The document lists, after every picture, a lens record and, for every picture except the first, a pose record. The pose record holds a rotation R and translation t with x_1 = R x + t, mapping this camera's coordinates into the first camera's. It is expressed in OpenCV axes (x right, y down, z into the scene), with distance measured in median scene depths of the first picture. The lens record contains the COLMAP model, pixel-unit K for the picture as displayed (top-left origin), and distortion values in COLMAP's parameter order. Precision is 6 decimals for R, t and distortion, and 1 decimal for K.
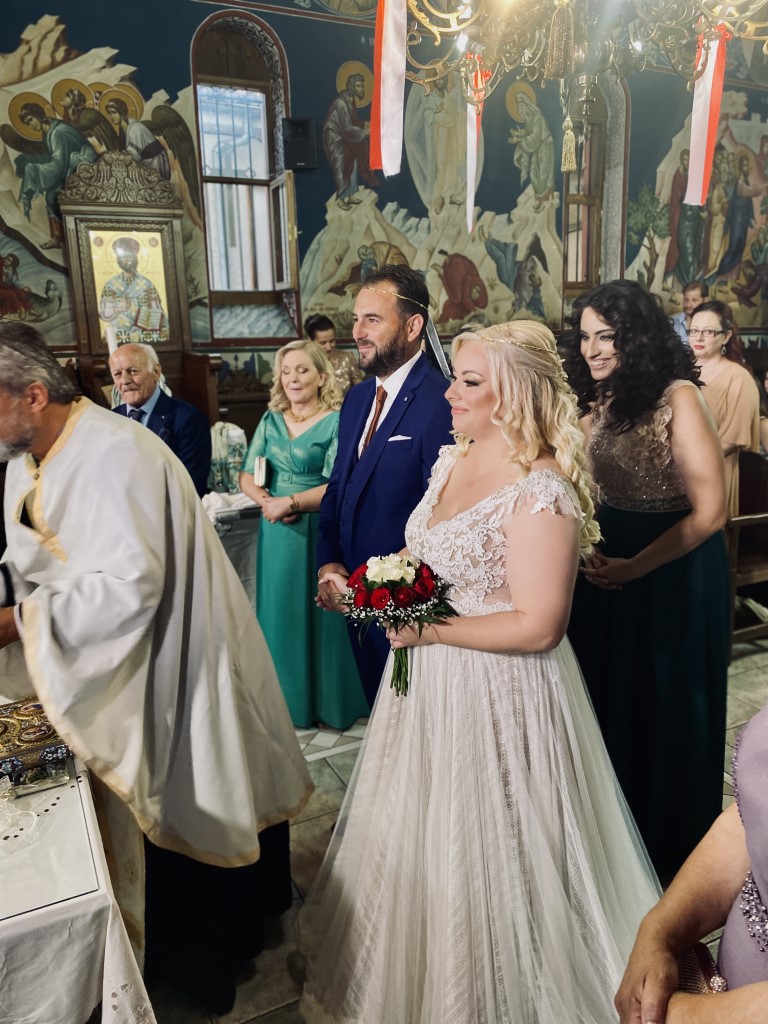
lens RADIAL K [[784.7, 0, 383.7], [0, 784.7, 512.5], [0, 0, 1]] dist [0.024790, -0.030873]
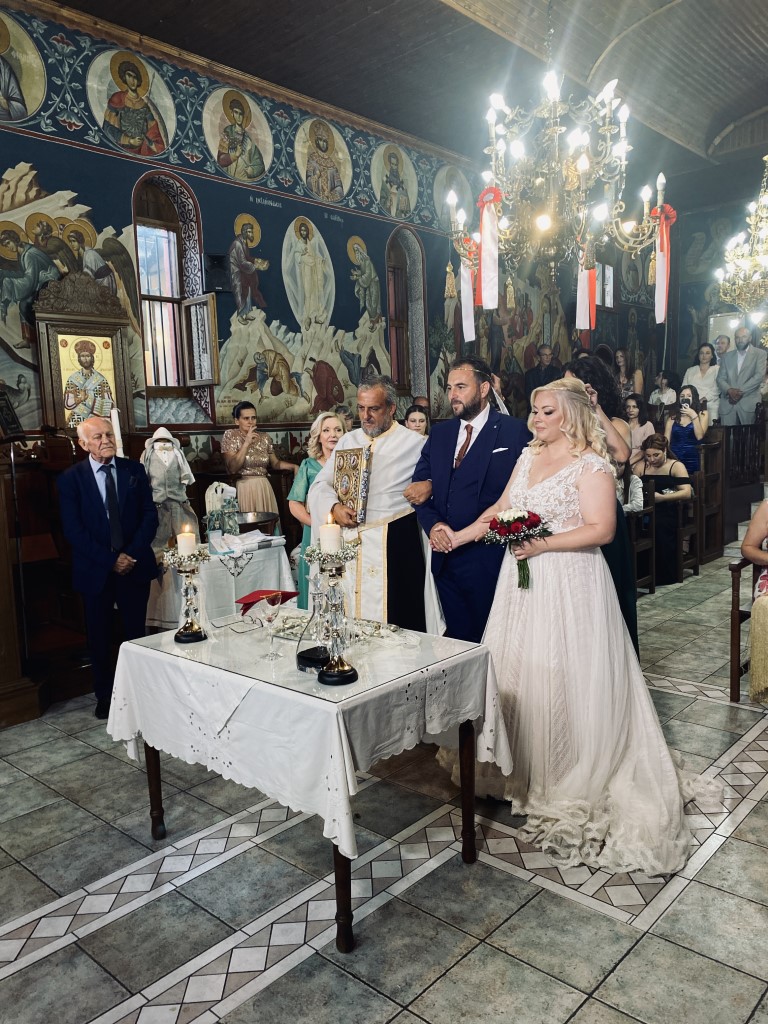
lens RADIAL K [[784.7, 0, 384.3], [0, 784.7, 513.3], [0, 0, 1]] dist [0.024790, -0.030873]
pose [[0.935204, -0.051889, 0.350288, -0.321953], [0.099789, 0.987734, -0.120103, 0.092531], [-0.339759, 0.147275, 0.928910, -0.211525]]
